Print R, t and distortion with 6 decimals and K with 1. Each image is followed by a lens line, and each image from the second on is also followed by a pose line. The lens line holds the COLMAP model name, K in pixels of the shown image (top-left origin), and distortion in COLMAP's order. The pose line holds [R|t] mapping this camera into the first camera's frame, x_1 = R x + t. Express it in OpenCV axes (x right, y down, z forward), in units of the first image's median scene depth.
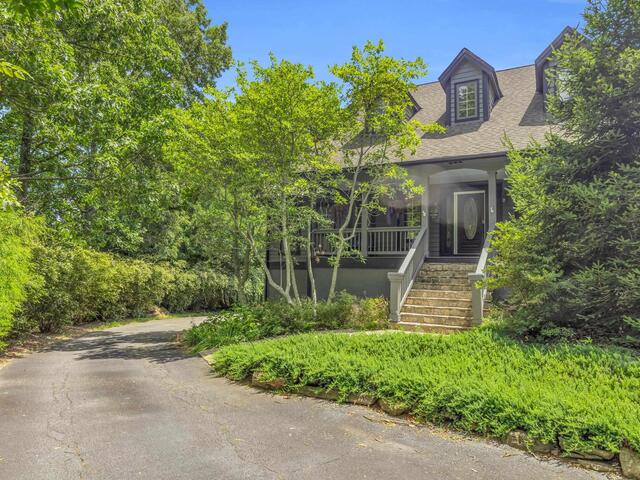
lens RADIAL K [[393.9, 0, 320.2], [0, 393.9, 240.3], [0, 0, 1]] dist [0.000605, 0.000339]
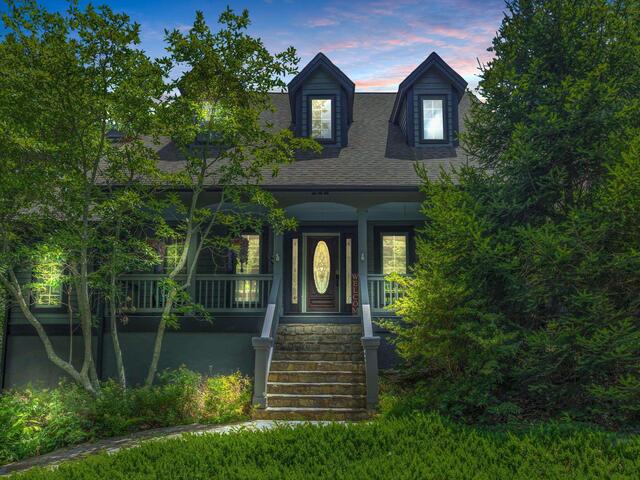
lens RADIAL K [[524.1, 0, 319.2], [0, 524.1, 273.4], [0, 0, 1]] dist [0.002730, -0.004550]
pose [[0.910053, 0.035082, 0.413004, -0.090253], [-0.018093, 0.998824, -0.044975, 0.006443], [-0.414096, 0.033457, 0.909618, 0.084336]]
